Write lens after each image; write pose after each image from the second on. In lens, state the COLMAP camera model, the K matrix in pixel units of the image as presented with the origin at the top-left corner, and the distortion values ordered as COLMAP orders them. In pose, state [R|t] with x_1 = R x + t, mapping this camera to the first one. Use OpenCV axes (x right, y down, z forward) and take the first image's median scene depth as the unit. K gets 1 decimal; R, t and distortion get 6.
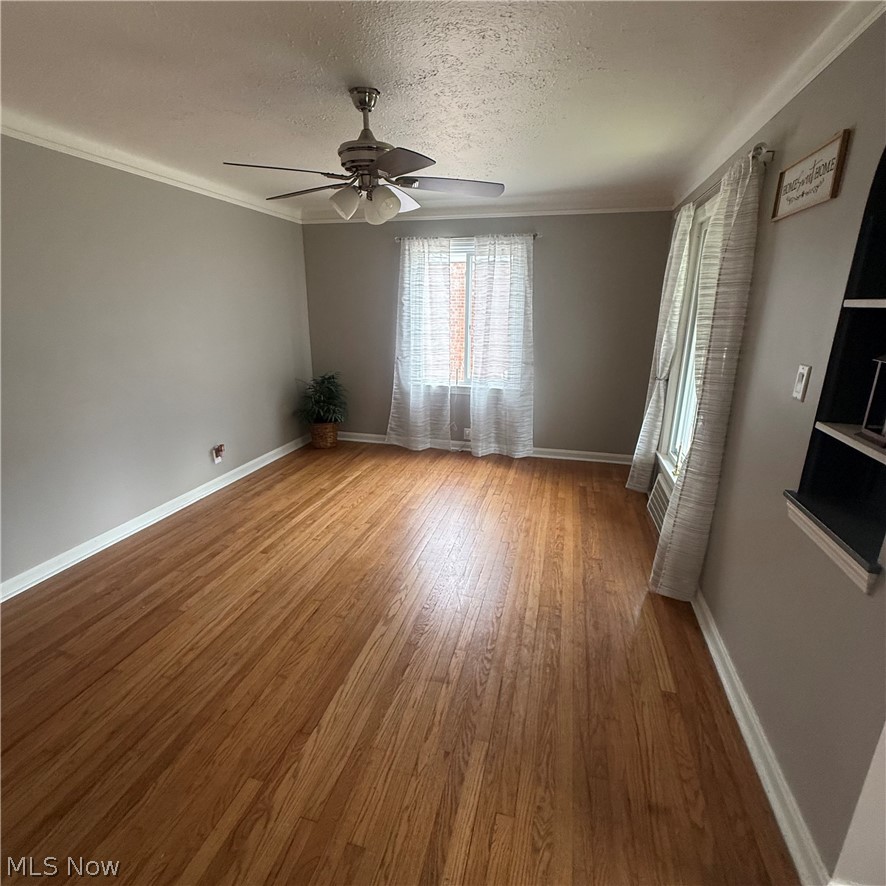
lens RADIAL K [[467.1, 0, 447.4], [0, 467.1, 442.7], [0, 0, 1]] dist [0.001047, 0.001562]
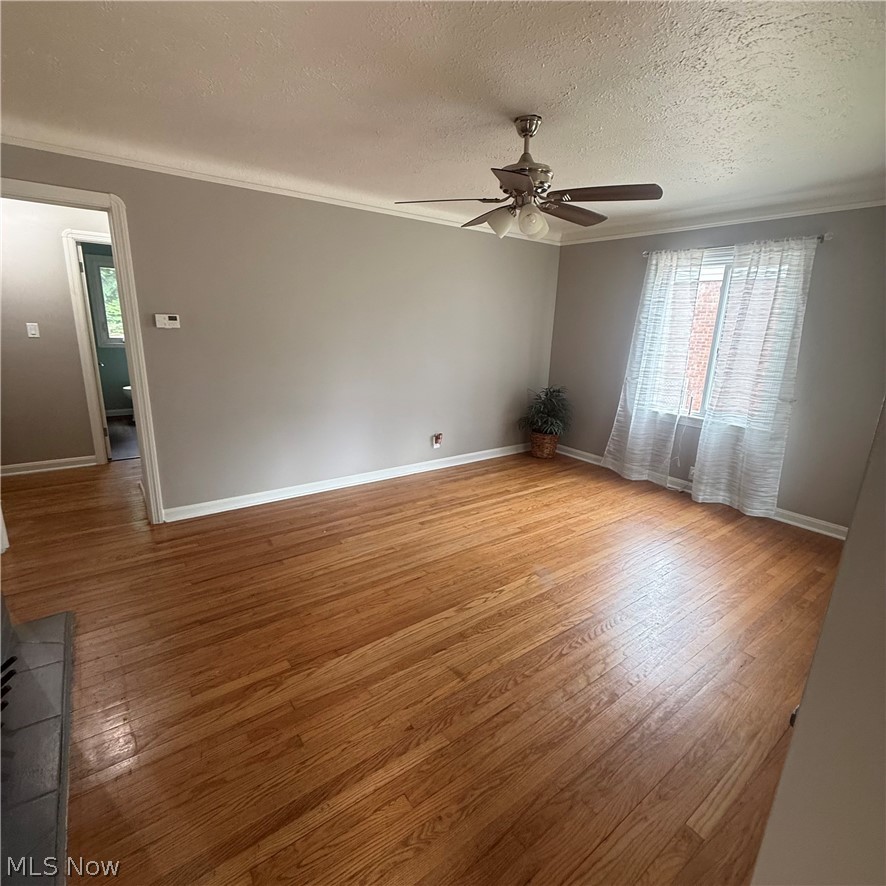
lens RADIAL K [[467.1, 0, 448.4], [0, 467.1, 442.7], [0, 0, 1]] dist [0.001047, 0.001562]
pose [[0.784467, 0.175389, -0.594853, 0.355638], [-0.202354, 0.979069, 0.021817, -0.004812], [0.586229, 0.103256, 0.803539, 0.080757]]
